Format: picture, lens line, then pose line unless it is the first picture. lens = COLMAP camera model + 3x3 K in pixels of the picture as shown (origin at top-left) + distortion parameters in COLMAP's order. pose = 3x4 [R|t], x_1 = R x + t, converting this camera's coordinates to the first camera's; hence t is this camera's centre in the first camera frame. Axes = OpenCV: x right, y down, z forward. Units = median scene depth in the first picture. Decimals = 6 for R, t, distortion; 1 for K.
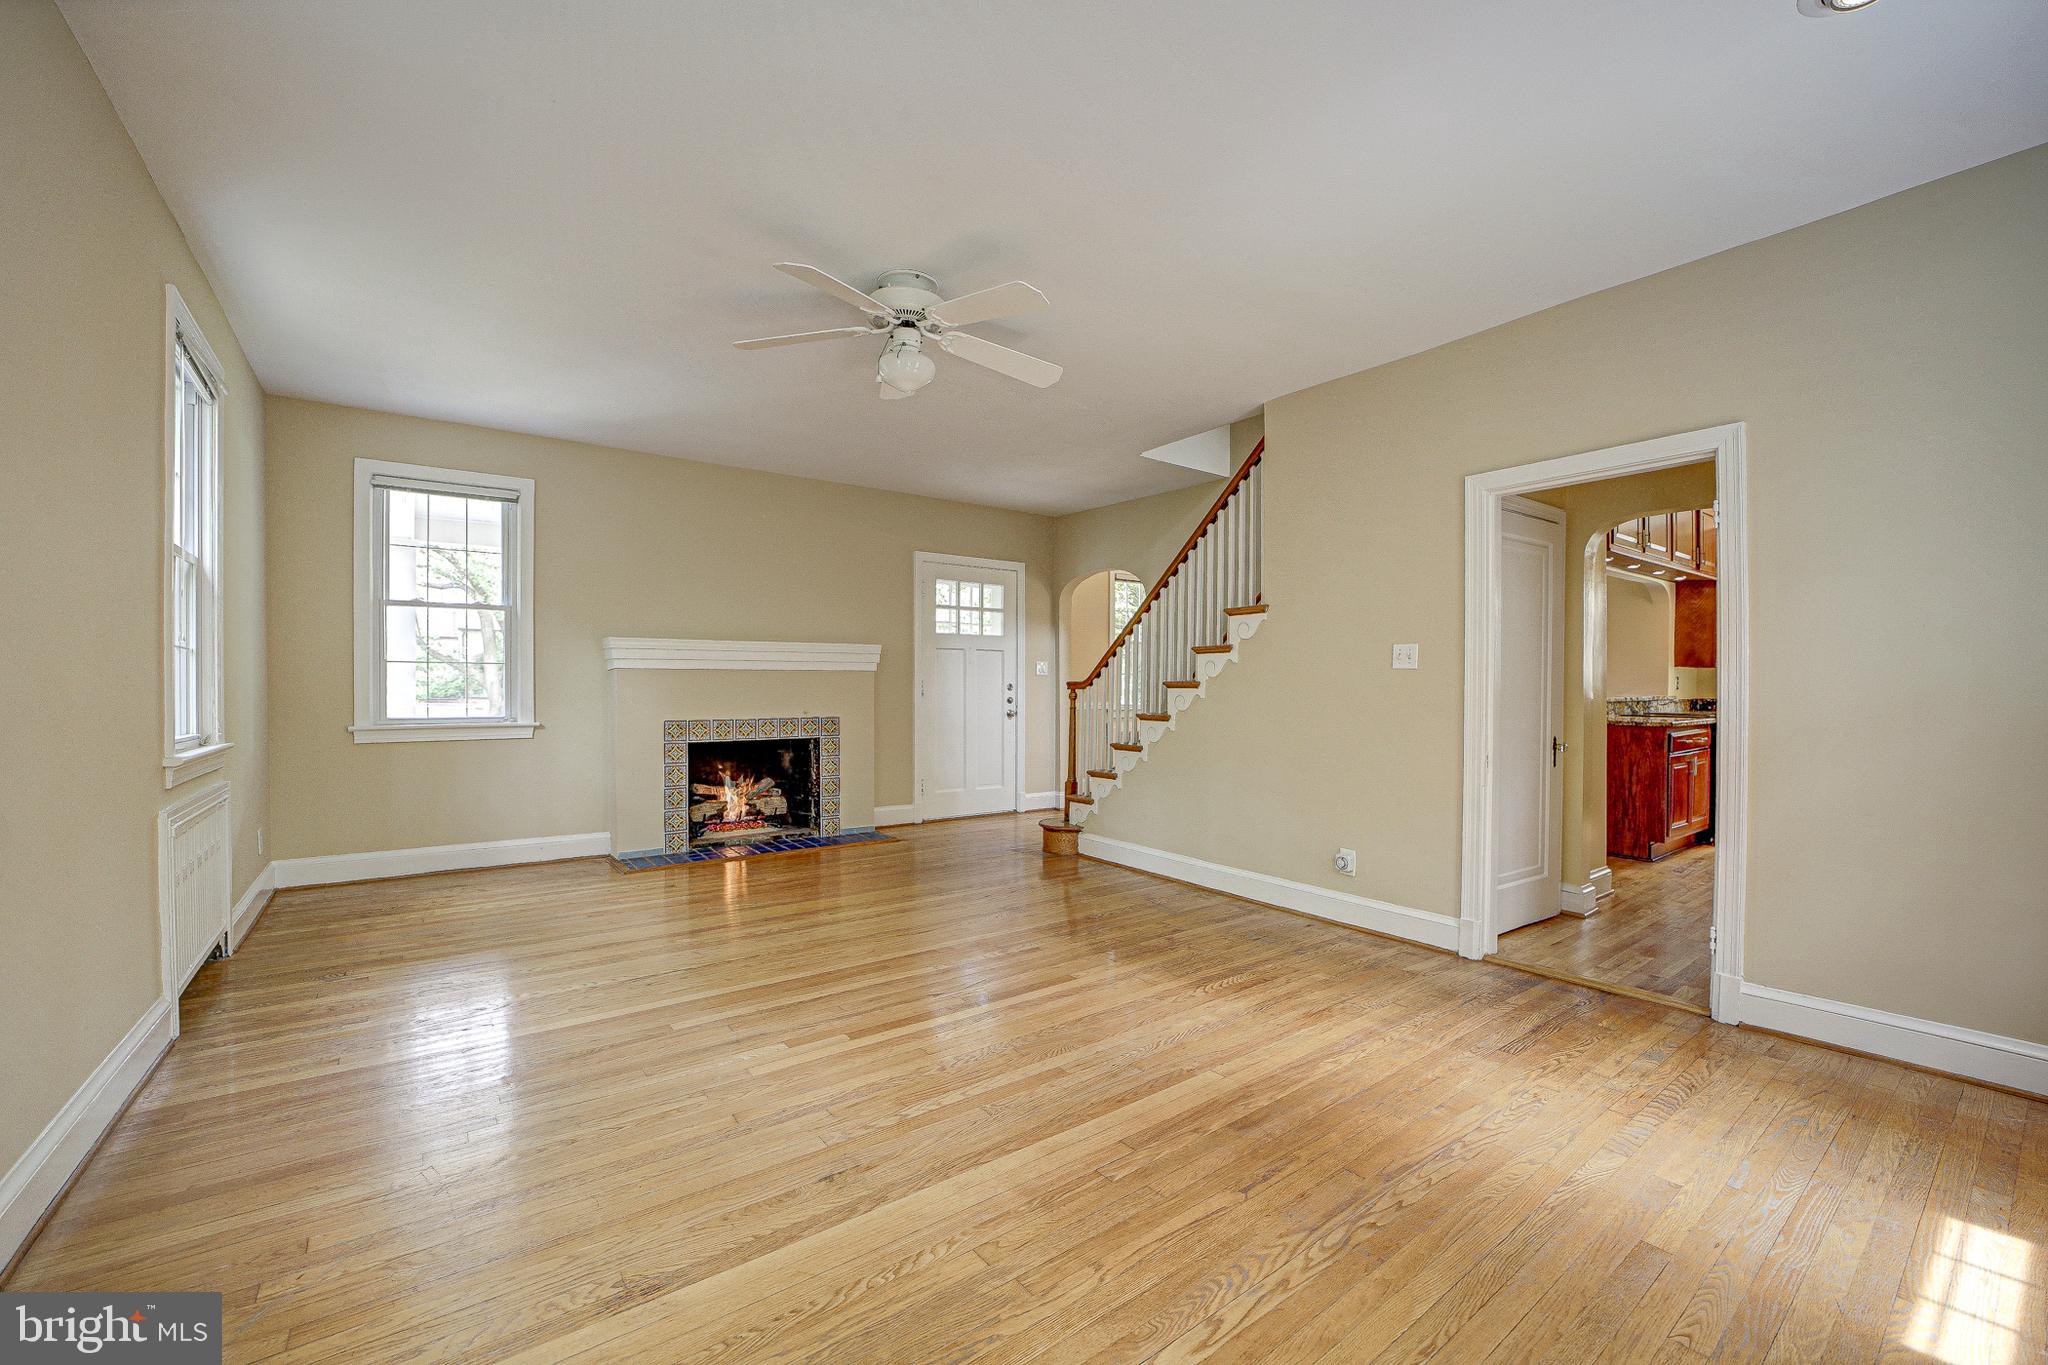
lens RADIAL K [[816.7, 0, 1032.9], [0, 816.7, 668.8], [0, 0, 1]] dist [-0.021484, 0.001325]
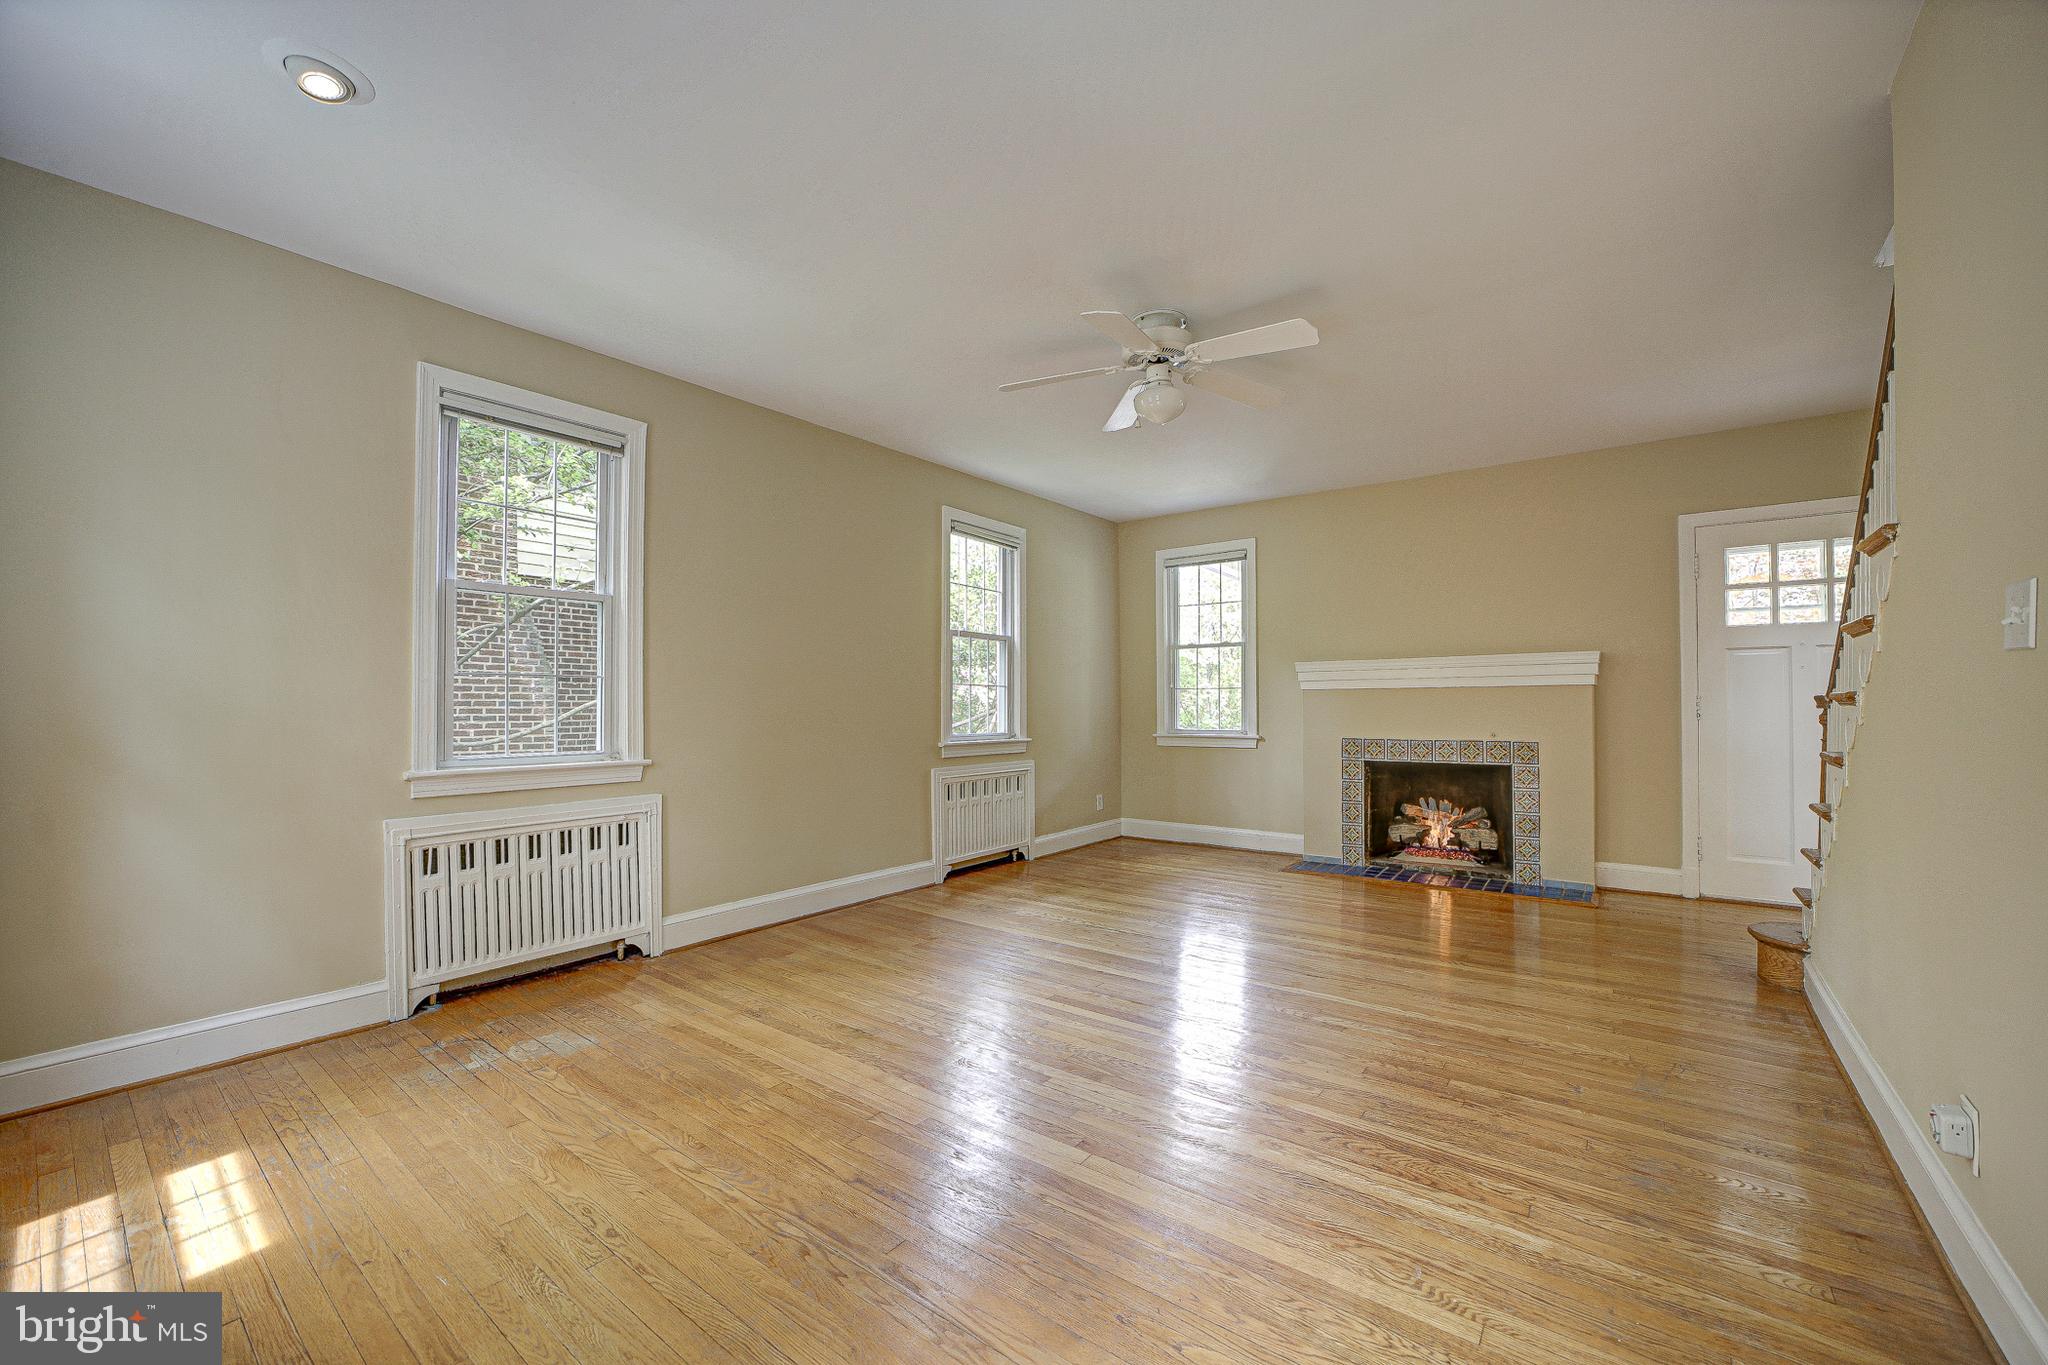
lens RADIAL K [[816.7, 0, 1027.1], [0, 816.7, 689.3], [0, 0, 1]] dist [-0.021484, 0.001325]
pose [[0.276993, -0.021411, -0.960633, 0.418151], [0.022629, 0.999620, -0.015755, 0.006840], [0.960605, -0.017374, 0.277373, 0.287287]]
